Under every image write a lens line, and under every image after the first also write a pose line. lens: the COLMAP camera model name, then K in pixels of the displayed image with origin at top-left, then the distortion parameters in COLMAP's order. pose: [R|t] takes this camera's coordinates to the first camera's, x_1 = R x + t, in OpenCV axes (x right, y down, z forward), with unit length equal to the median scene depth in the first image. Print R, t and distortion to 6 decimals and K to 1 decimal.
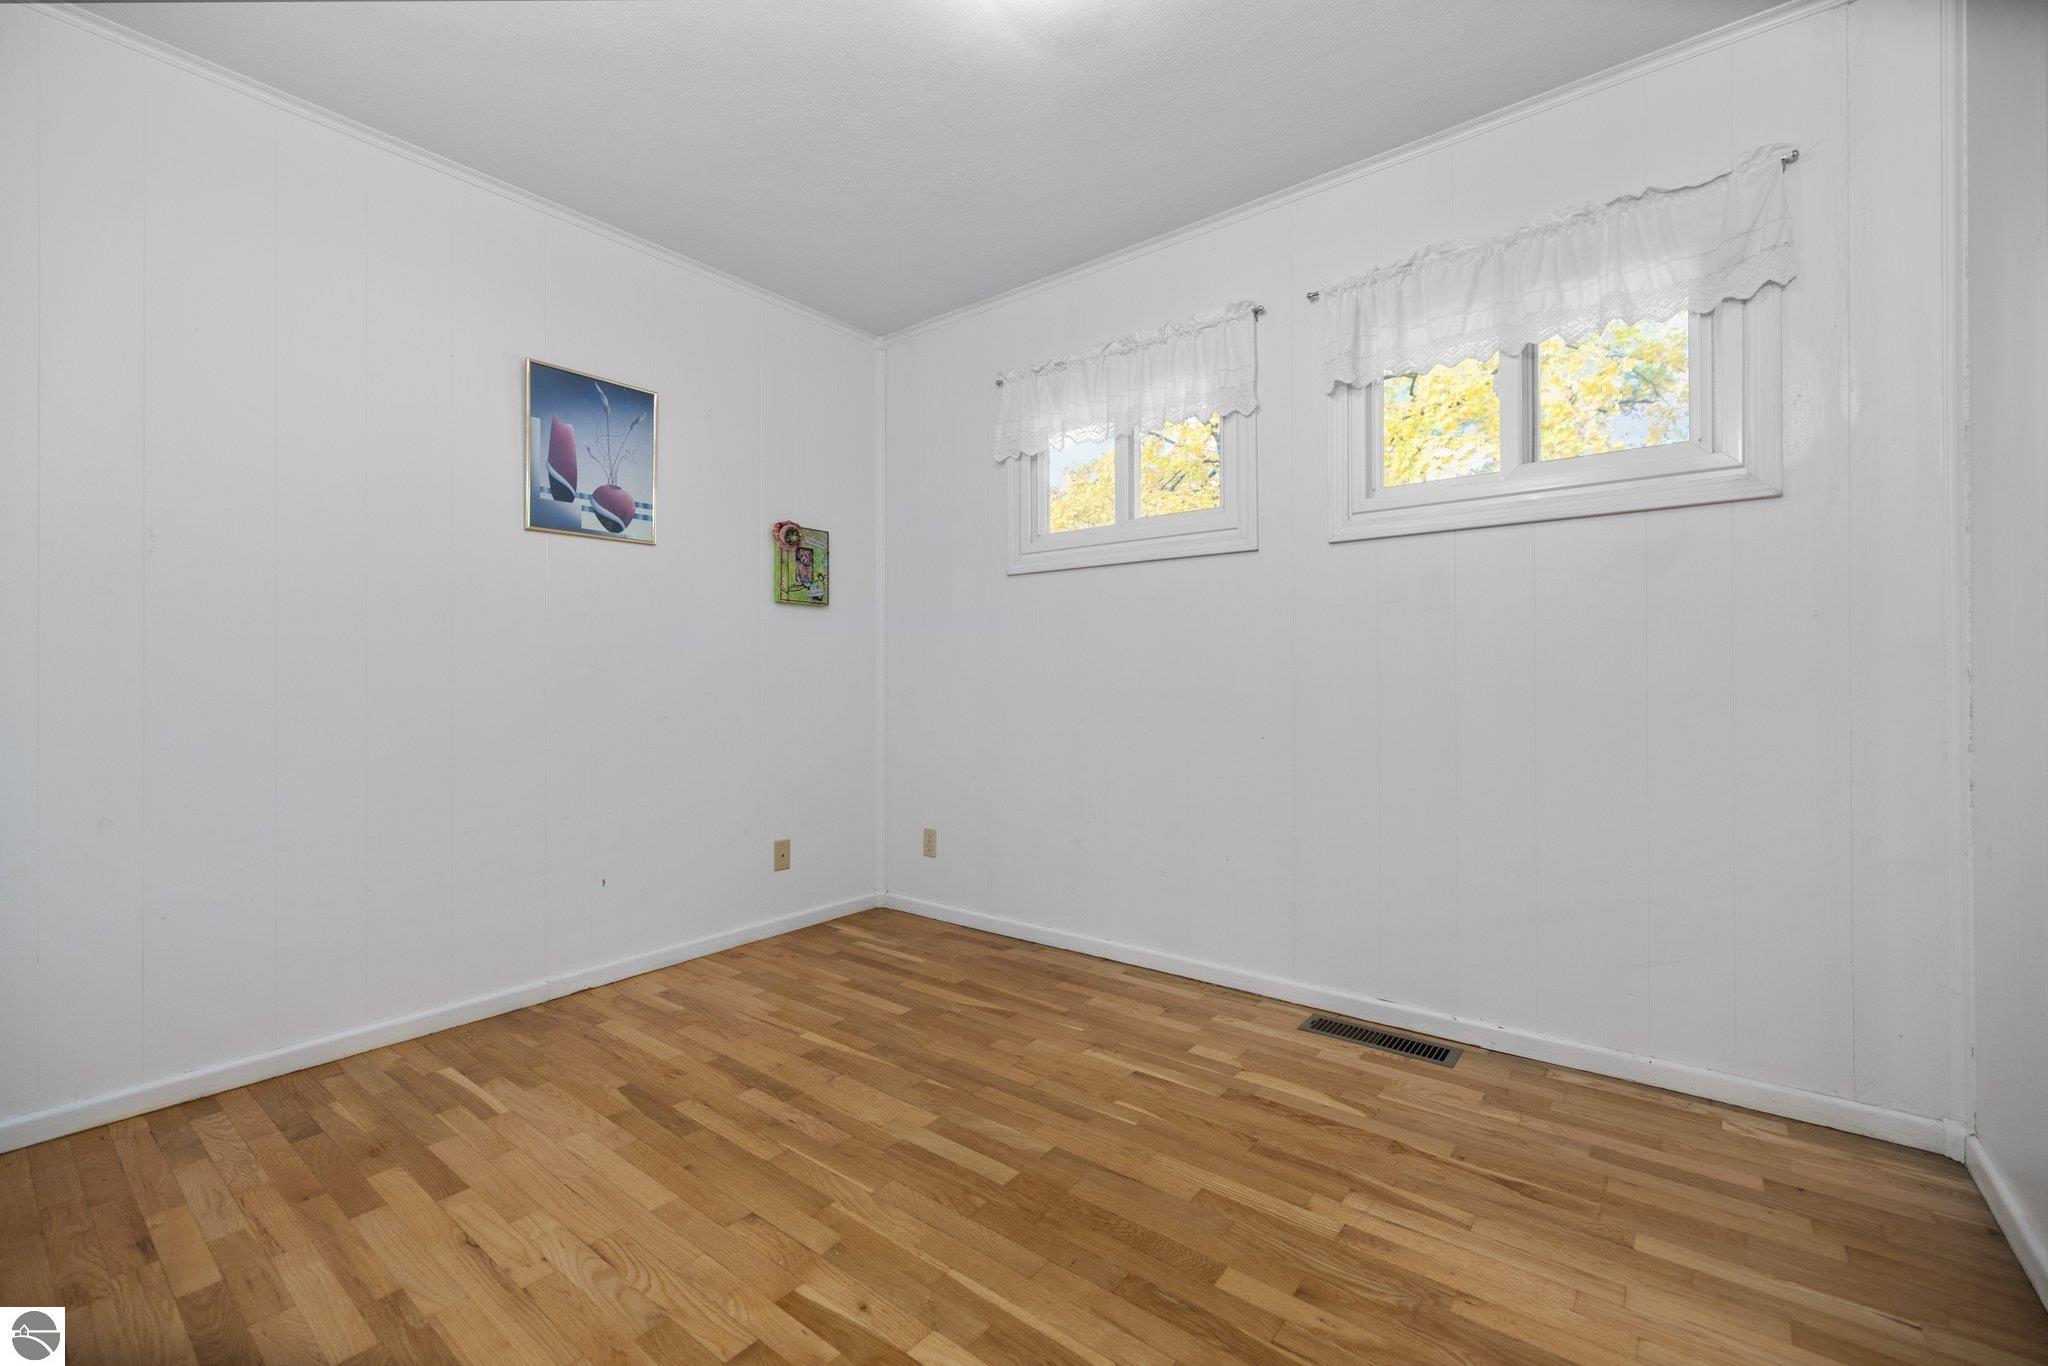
lens RADIAL K [[826.6, 0, 1024.7], [0, 826.6, 685.3], [0, 0, 1]] dist [0.003467, 0.000106]
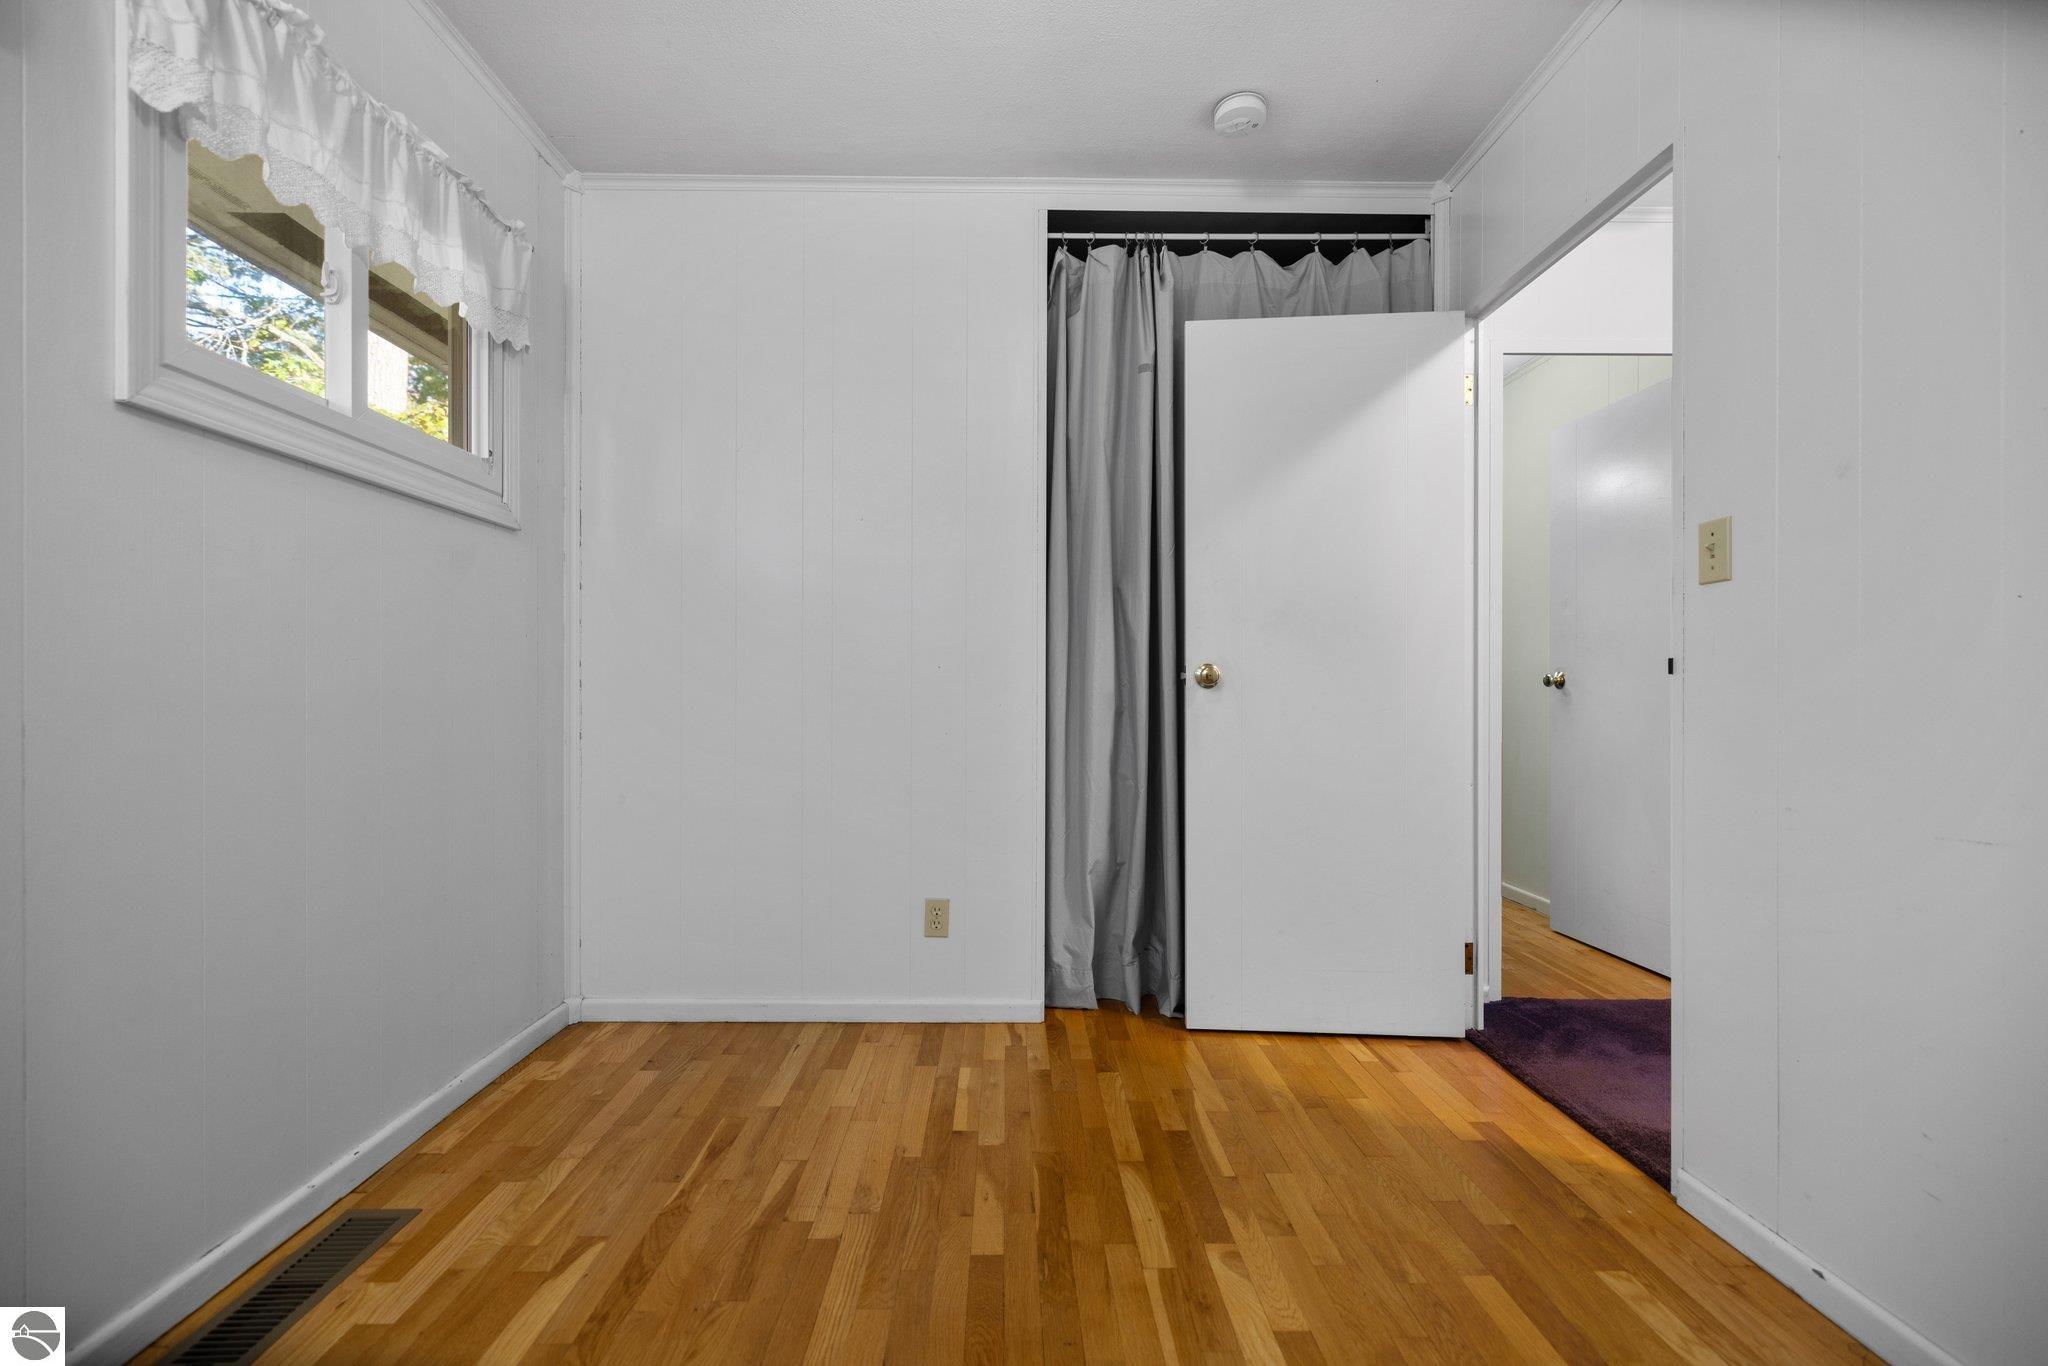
lens RADIAL K [[826.6, 0, 1022.3], [0, 826.6, 690.9], [0, 0, 1]] dist [0.003467, 0.000106]
pose [[-0.613392, 0.007433, 0.789744, -0.498814], [0.000018, 0.999956, -0.009397, 0.009661], [-0.789779, -0.005749, -0.613365, 1.296535]]
